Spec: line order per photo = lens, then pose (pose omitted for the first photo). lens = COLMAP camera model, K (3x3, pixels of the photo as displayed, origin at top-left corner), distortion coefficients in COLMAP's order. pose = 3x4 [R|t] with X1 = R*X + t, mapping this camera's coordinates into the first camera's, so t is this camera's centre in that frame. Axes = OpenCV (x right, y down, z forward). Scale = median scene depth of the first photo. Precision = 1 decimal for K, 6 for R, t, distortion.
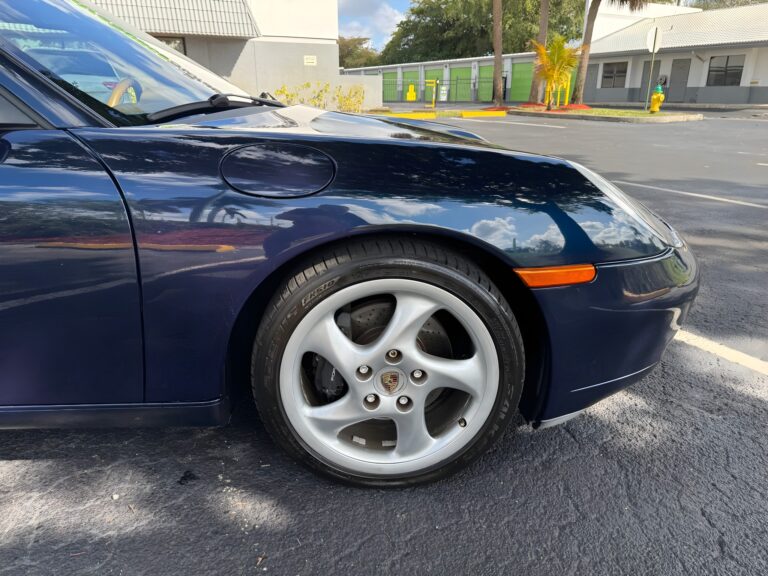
lens RADIAL K [[557.1, 0, 381.0], [0, 557.1, 288.4], [0, 0, 1]] dist [0.010133, -0.003793]
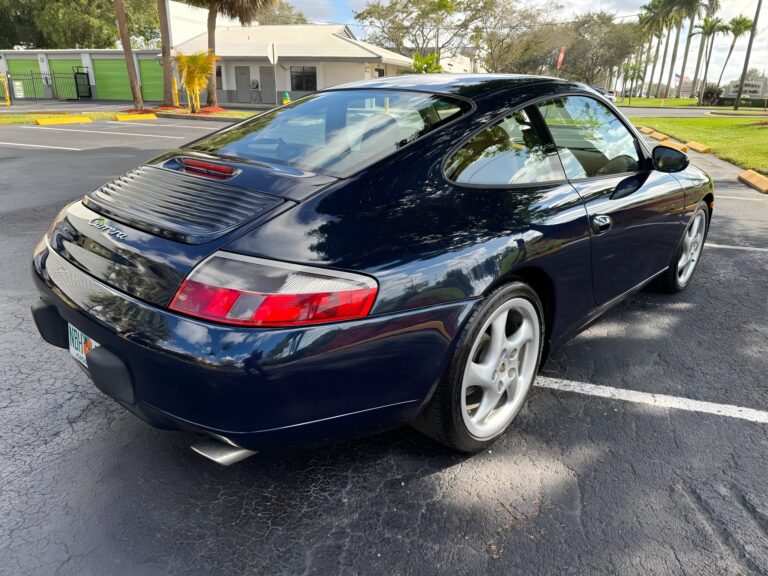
lens RADIAL K [[557.1, 0, 379.8], [0, 557.1, 292.9], [0, 0, 1]] dist [0.010133, -0.003793]
pose [[0.723932, -0.219270, 0.654098, -0.203234], [0.208121, 0.973384, 0.095963, -0.013990], [-0.657730, 0.066661, 0.750298, -0.003813]]
